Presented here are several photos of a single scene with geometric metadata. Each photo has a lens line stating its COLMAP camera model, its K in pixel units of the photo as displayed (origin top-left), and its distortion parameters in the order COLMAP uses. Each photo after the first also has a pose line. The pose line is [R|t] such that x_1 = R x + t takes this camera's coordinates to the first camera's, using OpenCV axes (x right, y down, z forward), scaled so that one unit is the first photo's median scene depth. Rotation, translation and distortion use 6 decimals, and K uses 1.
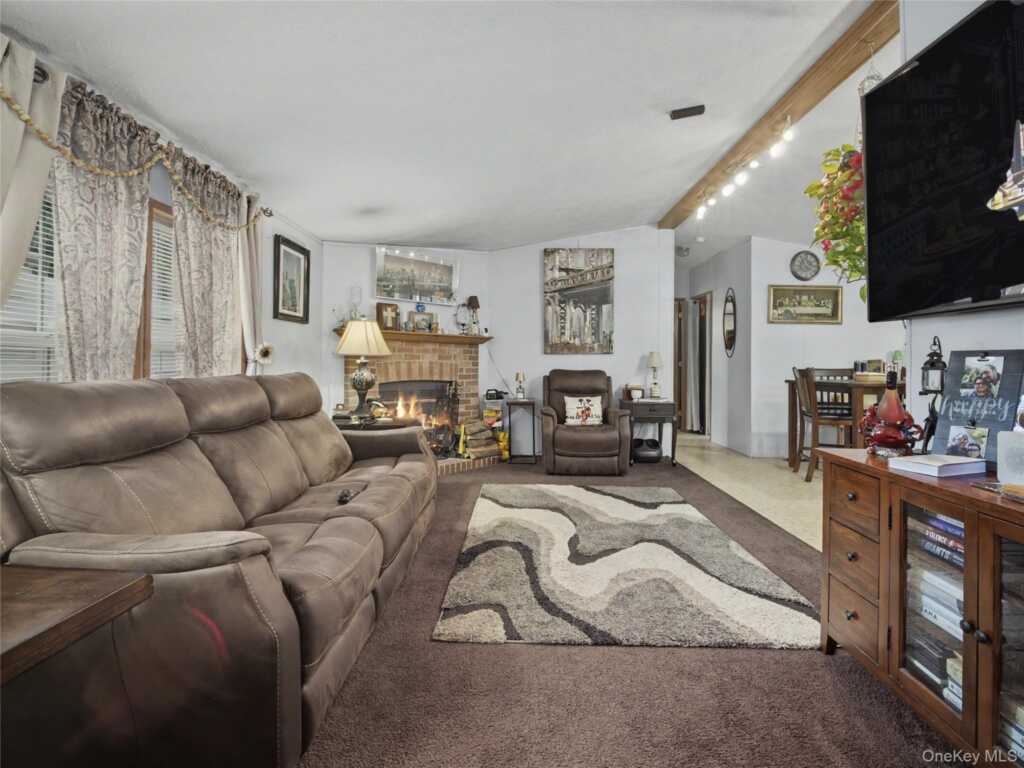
lens RADIAL K [[470.2, 0, 514.5], [0, 470.2, 372.5], [0, 0, 1]] dist [-0.015783, -0.000645]
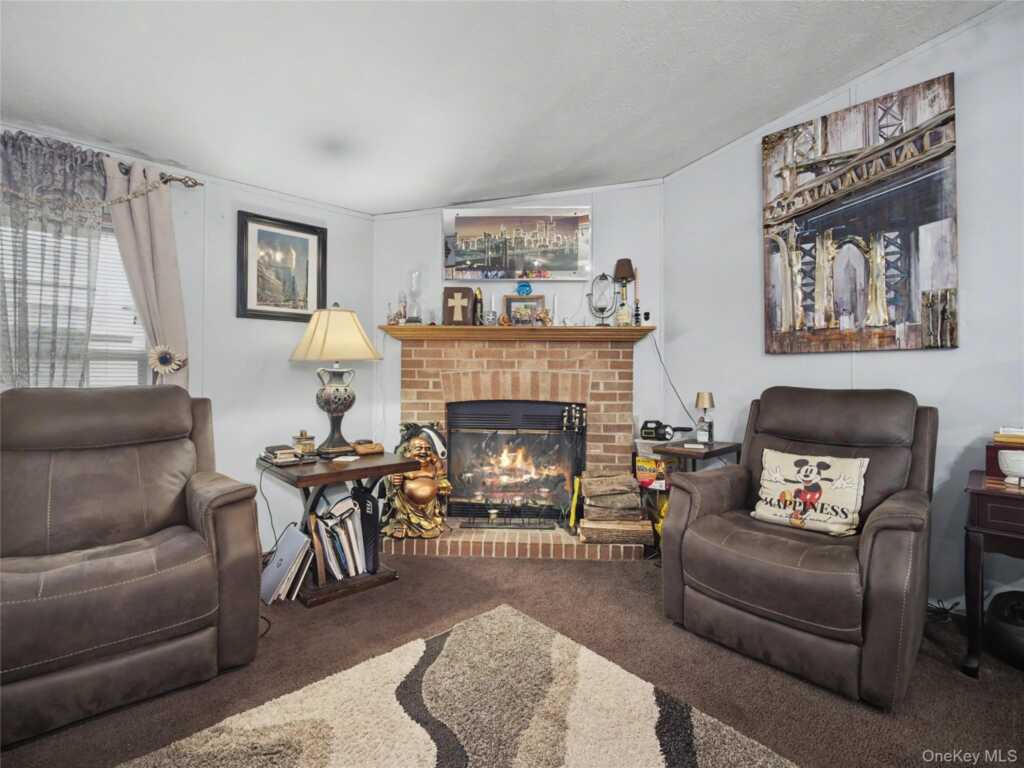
lens RADIAL K [[463.6, 0, 512.0], [0, 463.6, 384.0], [0, 0, 1]] dist [-0.026182, -0.000268]
pose [[0.679745, 0.010468, -0.733373, 0.244057], [-0.016688, 0.999860, -0.001196, -0.004457], [0.733258, 0.013052, 0.679825, 0.510028]]
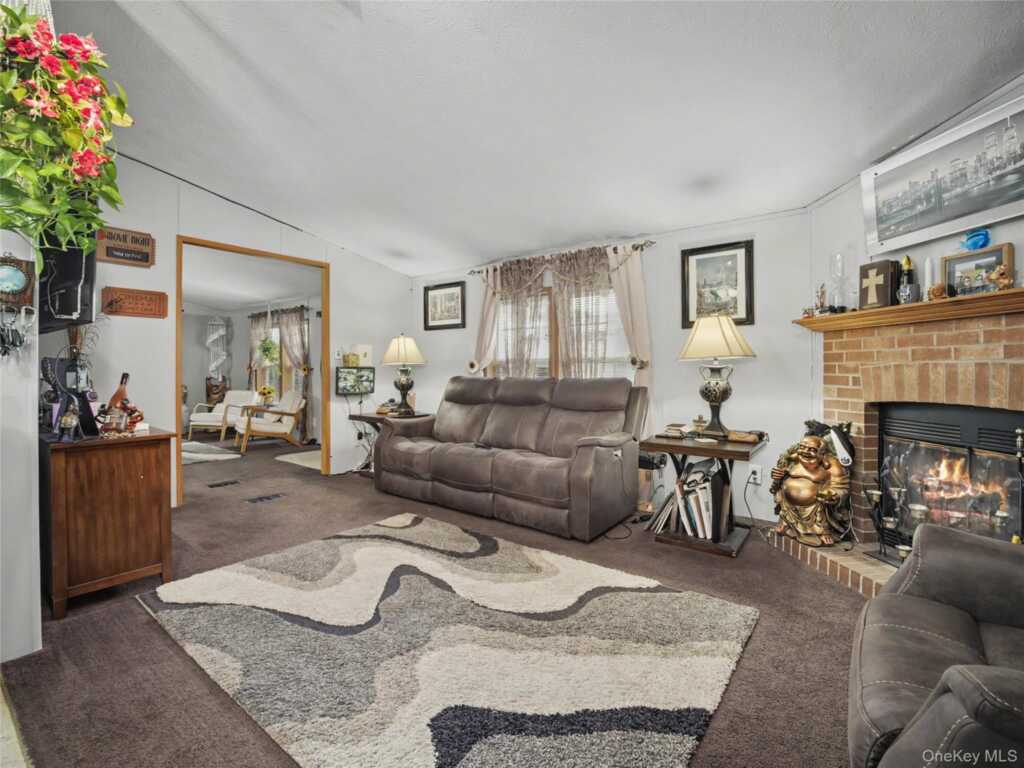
lens RADIAL K [[470.2, 0, 514.5], [0, 470.2, 372.5], [0, 0, 1]] dist [-0.015783, -0.000645]
pose [[-0.598512, -0.002175, -0.801111, 0.378459], [-0.017504, 0.999793, 0.010363, -0.010443], [0.800922, 0.020225, -0.598426, 0.845941]]
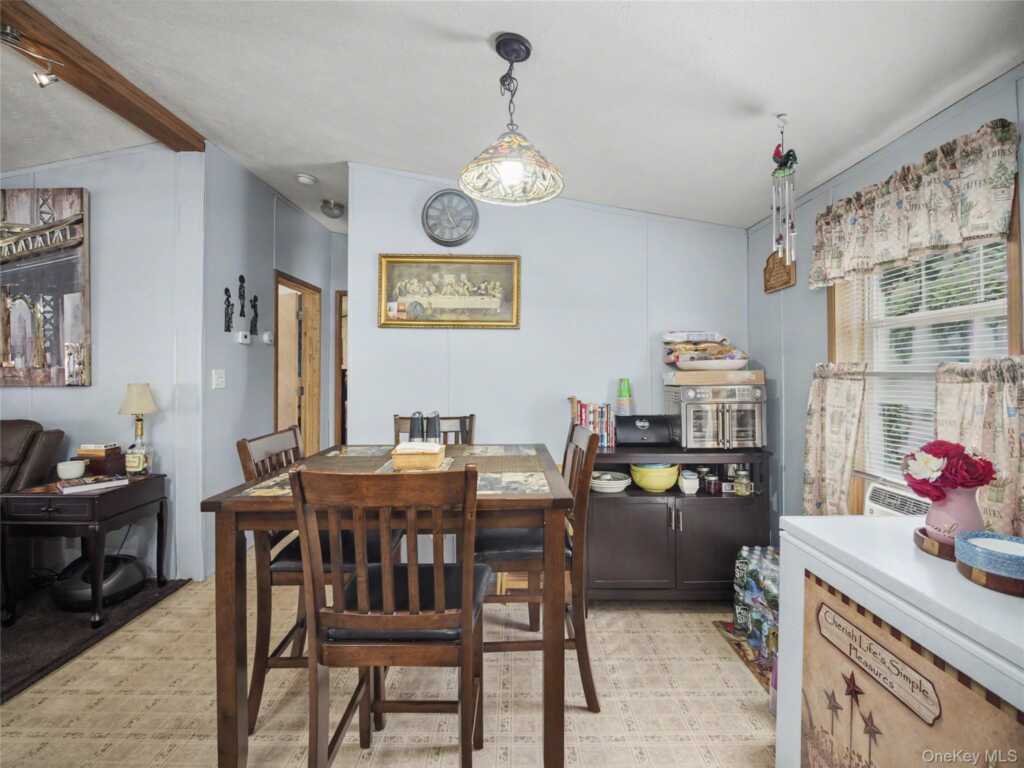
lens RADIAL K [[470.2, 0, 514.5], [0, 470.2, 372.5], [0, 0, 1]] dist [-0.015783, -0.000645]
pose [[0.999958, -0.003006, 0.008712, 0.717608], [0.003243, 0.999622, -0.027294, -0.041603], [-0.008627, 0.027321, 0.999589, 0.496226]]
